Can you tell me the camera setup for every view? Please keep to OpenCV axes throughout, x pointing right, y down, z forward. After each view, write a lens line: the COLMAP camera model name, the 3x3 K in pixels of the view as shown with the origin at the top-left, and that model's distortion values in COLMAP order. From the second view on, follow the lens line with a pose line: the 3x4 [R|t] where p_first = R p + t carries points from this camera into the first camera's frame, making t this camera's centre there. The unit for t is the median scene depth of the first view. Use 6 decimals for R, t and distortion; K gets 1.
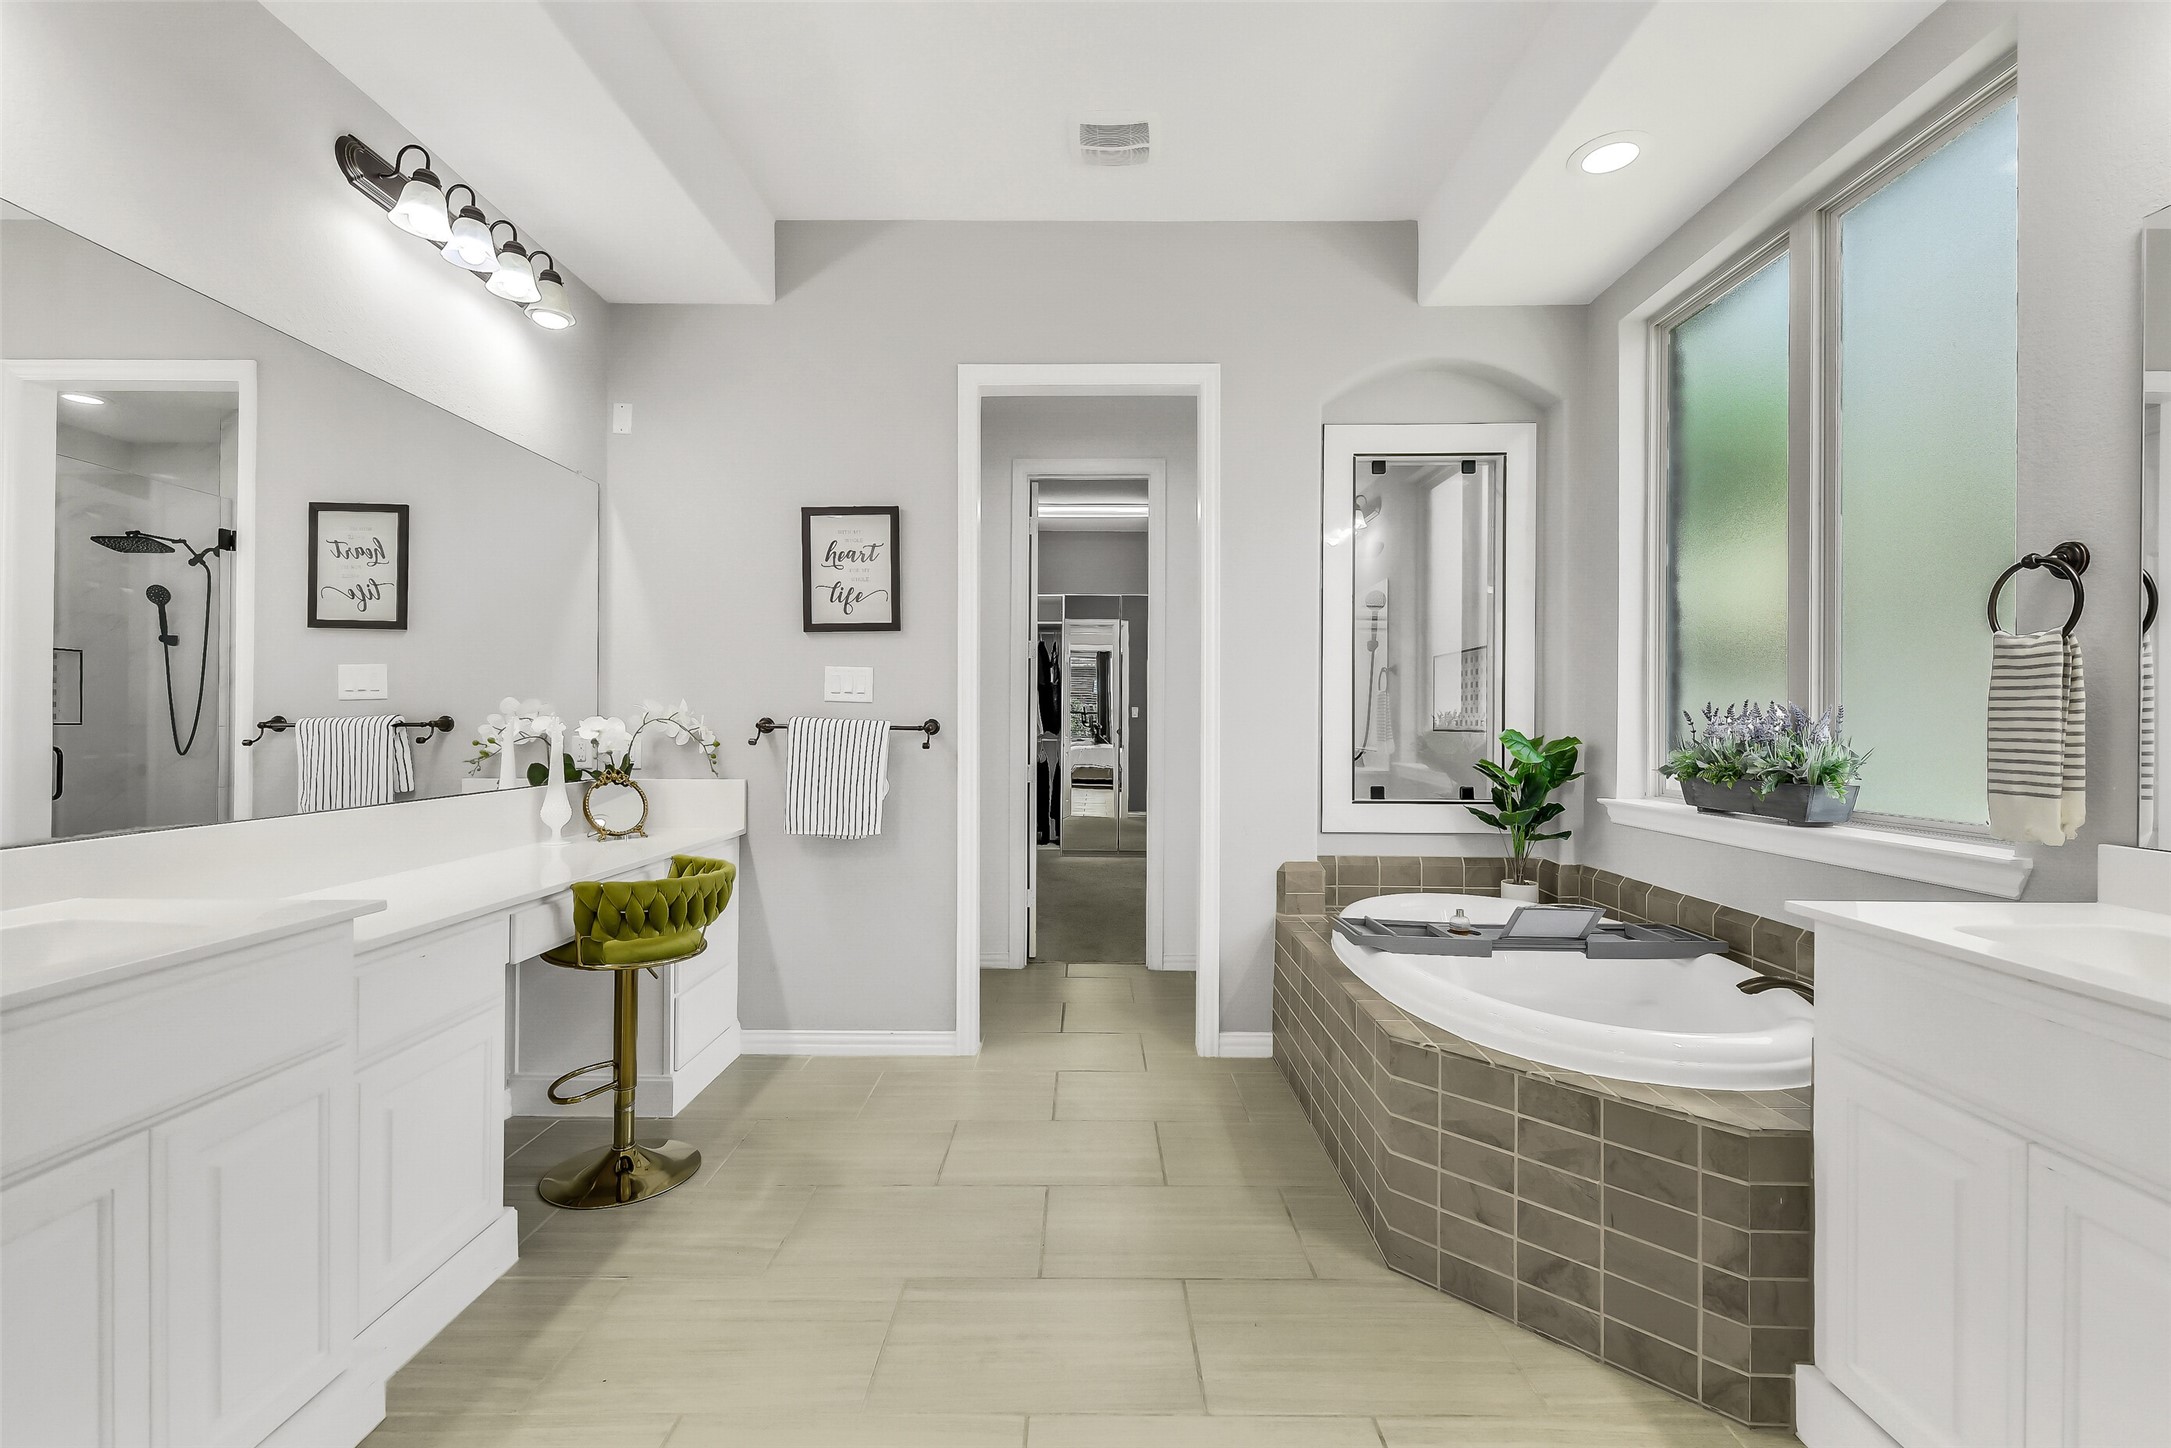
lens RADIAL K [[938.0, 0, 1076.6], [0, 938.0, 724.7], [0, 0, 1]] dist [0.002007, -0.001805]
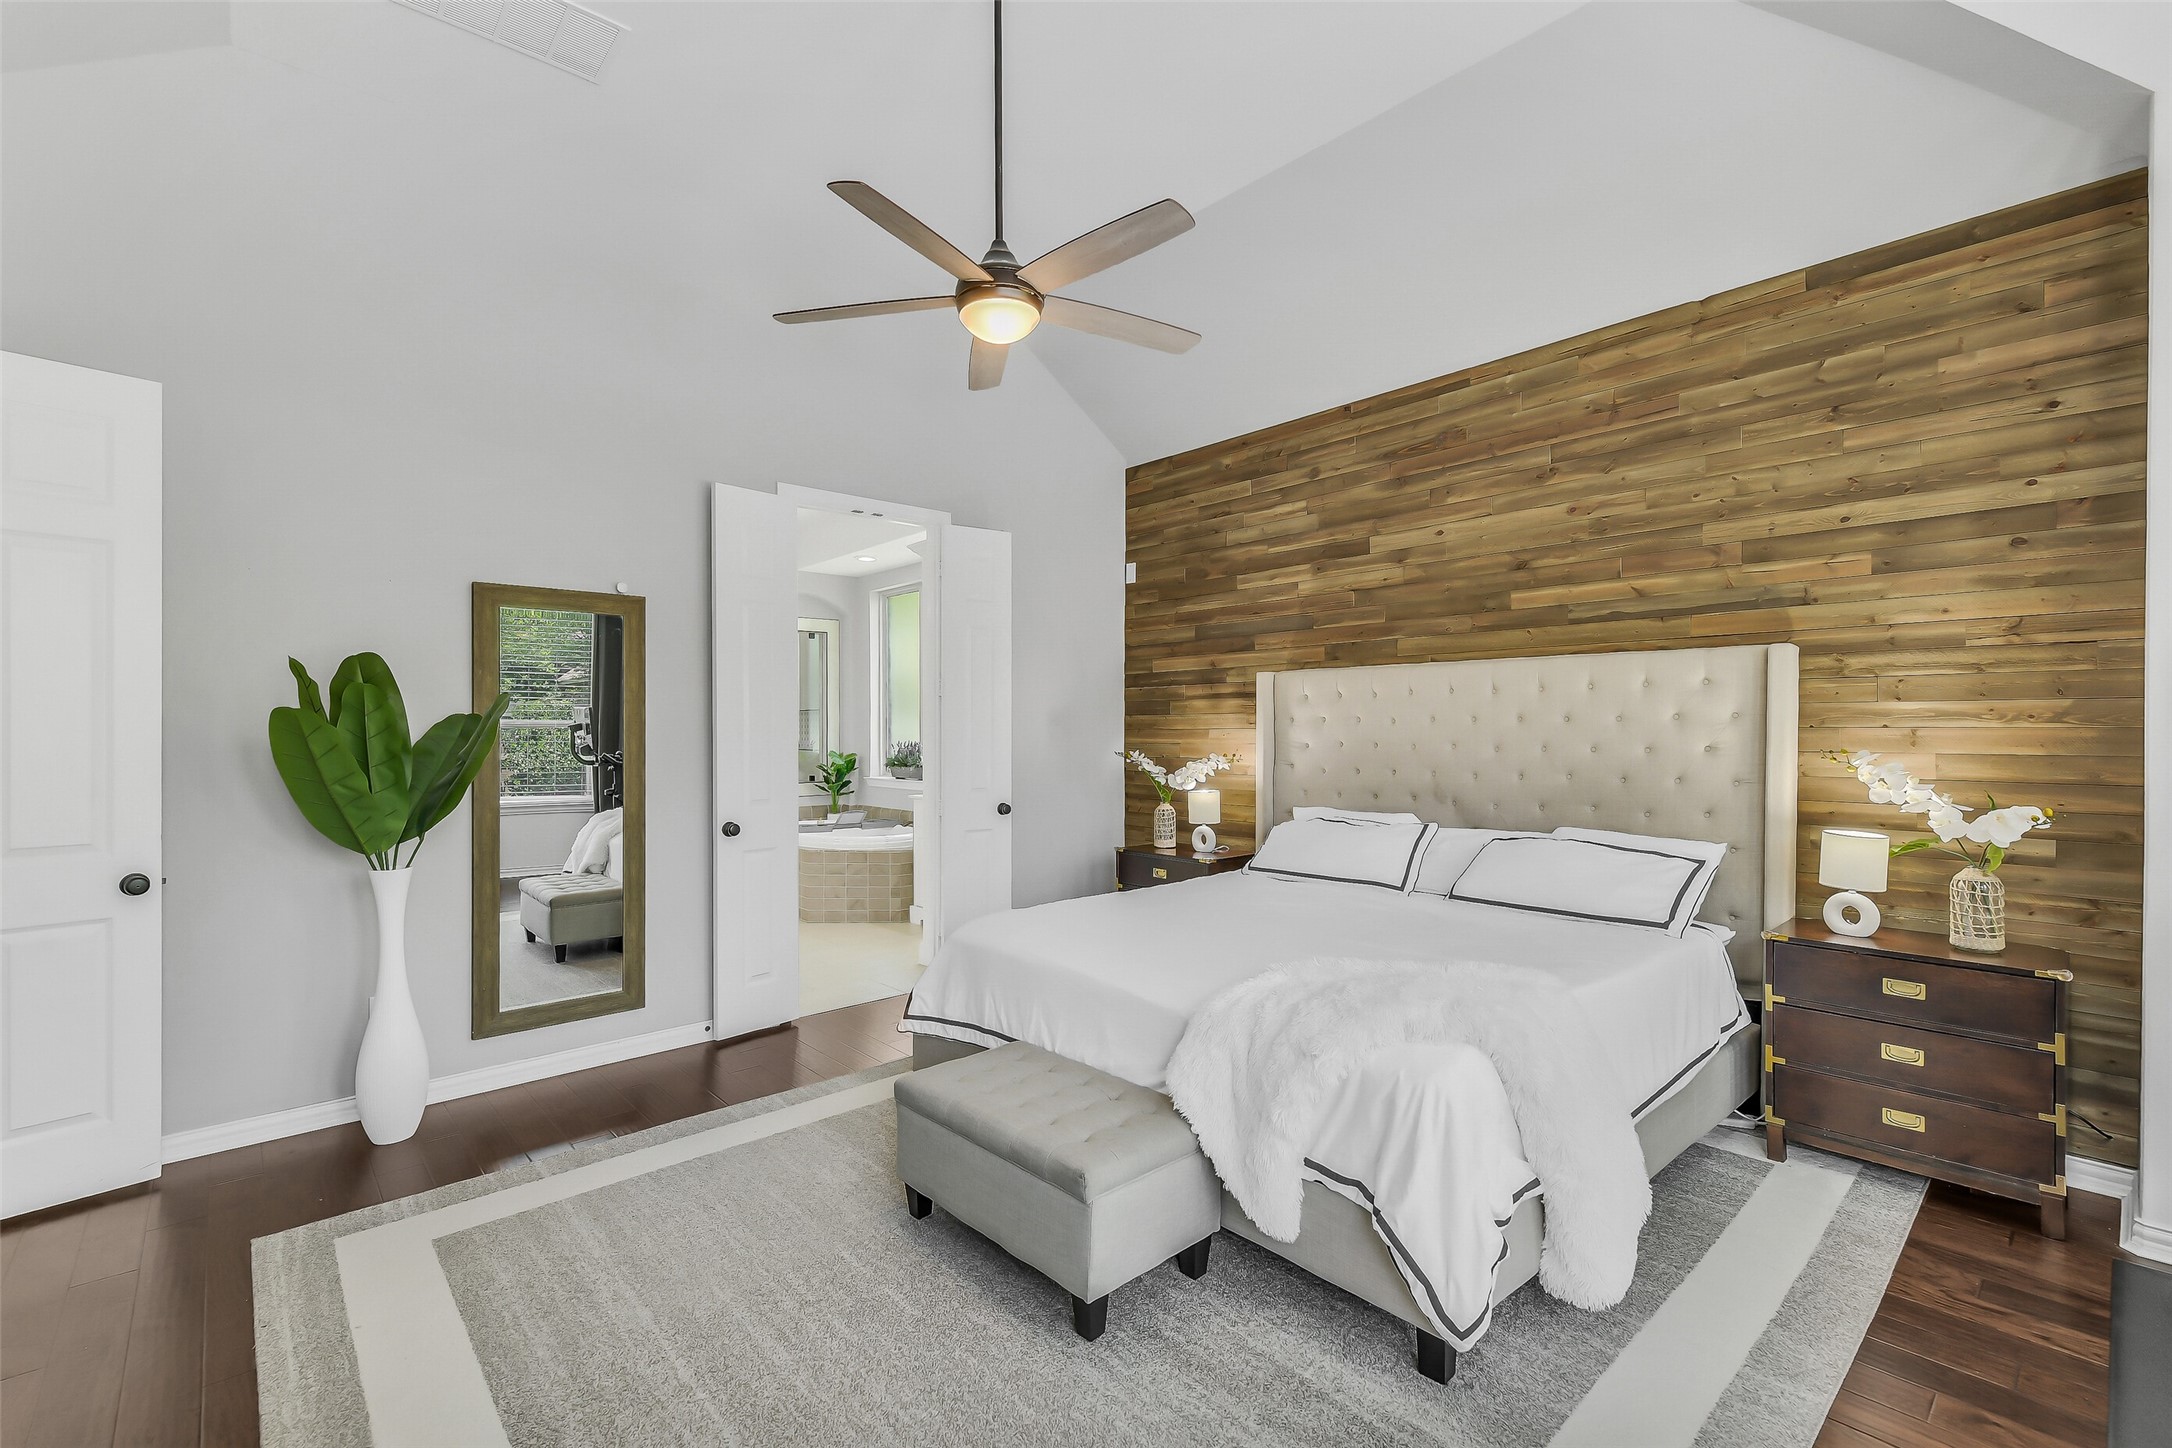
lens RADIAL K [[938.4, 0, 1069.3], [0, 938.4, 725.4], [0, 0, 1]] dist [0.002007, -0.001805]
pose [[0.741587, 0.003333, 0.670848, -0.733568], [0.007149, 0.999892, -0.012870, -0.025175], [-0.670818, 0.014340, 0.741483, -1.255132]]
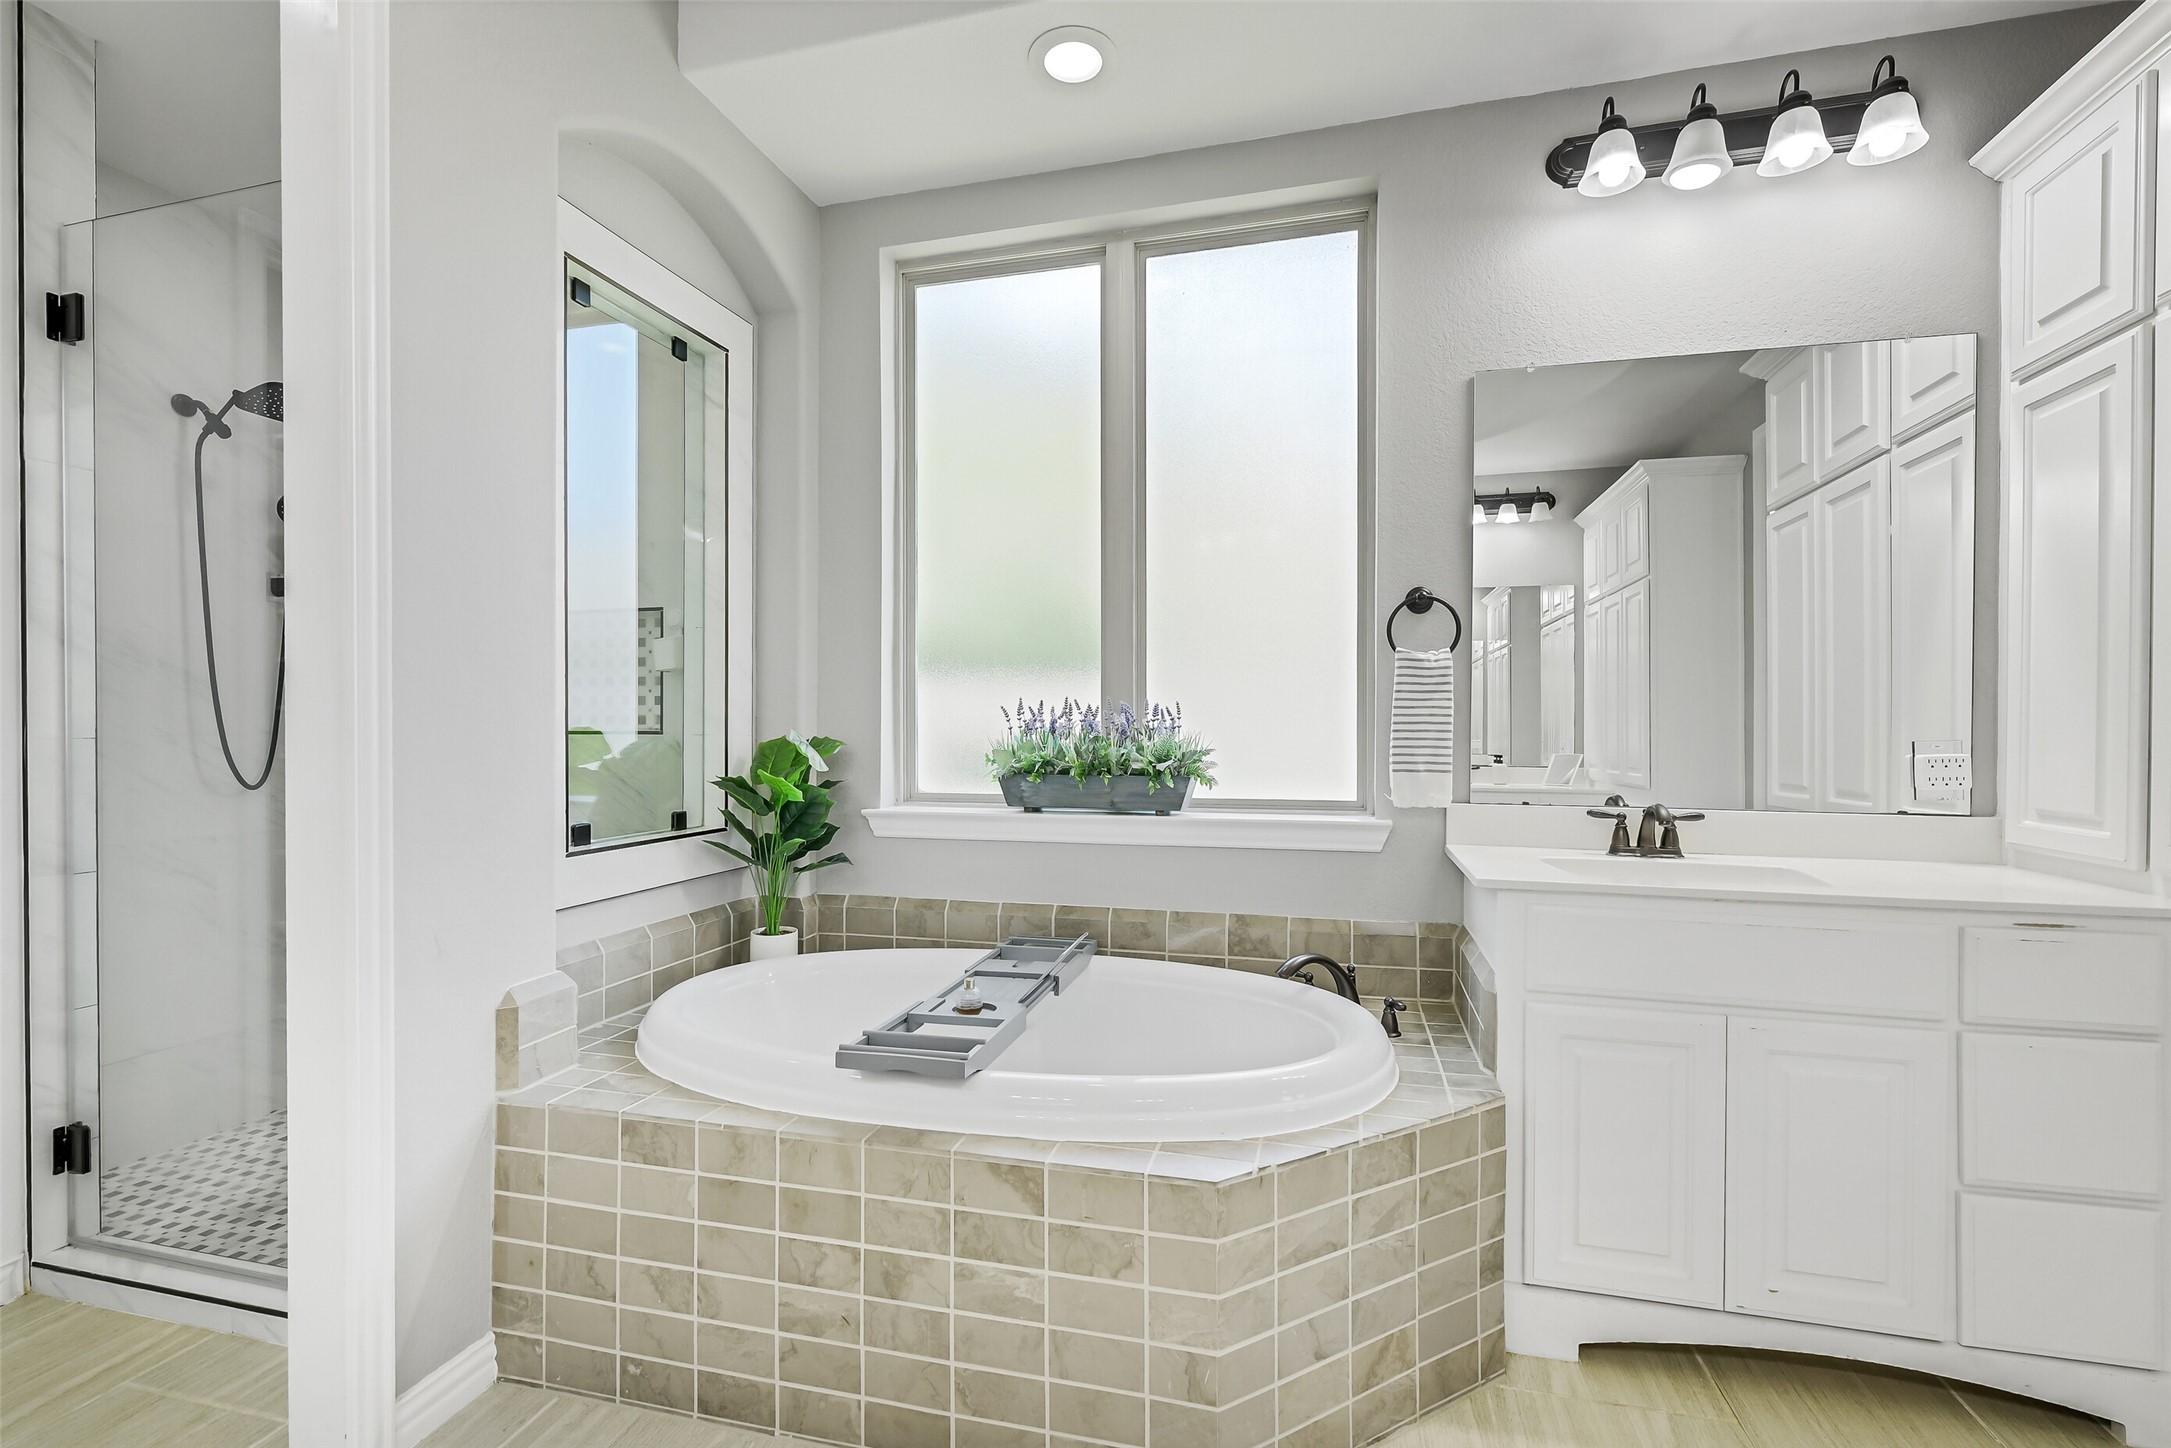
lens RADIAL K [[964.3, 0, 1078.3], [0, 964.3, 736.6], [0, 0, 1]] dist [-0.005030, -0.000020]
pose [[0.240072, -0.017487, 0.970598, -0.230824], [0.004966, 0.999847, 0.016786, -0.000456], [-0.970742, 0.000791, 0.240122, 0.606817]]
